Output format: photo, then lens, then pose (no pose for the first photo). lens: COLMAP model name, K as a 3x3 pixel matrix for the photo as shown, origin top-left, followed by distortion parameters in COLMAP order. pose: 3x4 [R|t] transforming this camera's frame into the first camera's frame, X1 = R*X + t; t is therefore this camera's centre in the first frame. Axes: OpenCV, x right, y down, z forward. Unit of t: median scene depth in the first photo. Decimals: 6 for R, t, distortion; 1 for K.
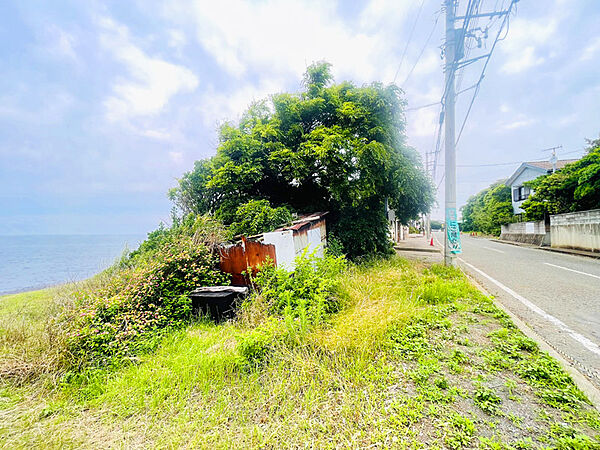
lens RADIAL K [[244.0, 0, 299.3], [0, 244.0, 222.8], [0, 0, 1]] dist [0.000108, 0.000270]
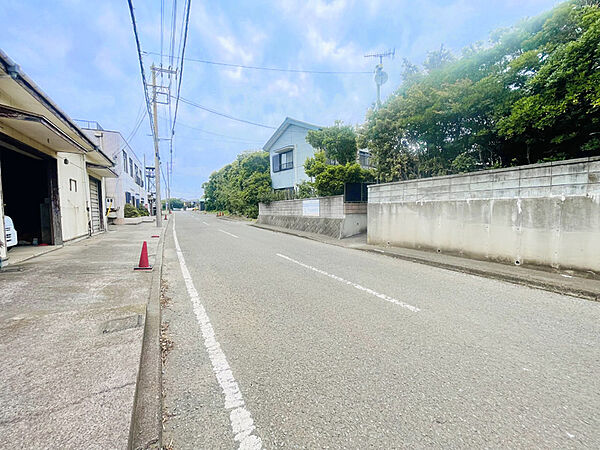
lens RADIAL K [[244.0, 0, 299.3], [0, 244.0, 222.8], [0, 0, 1]] dist [0.000108, 0.000270]
pose [[0.567398, -0.051241, 0.821848, 0.332497], [-0.021178, 0.996824, 0.076771, 0.010012], [-0.823171, -0.060965, 0.564511, 0.555680]]
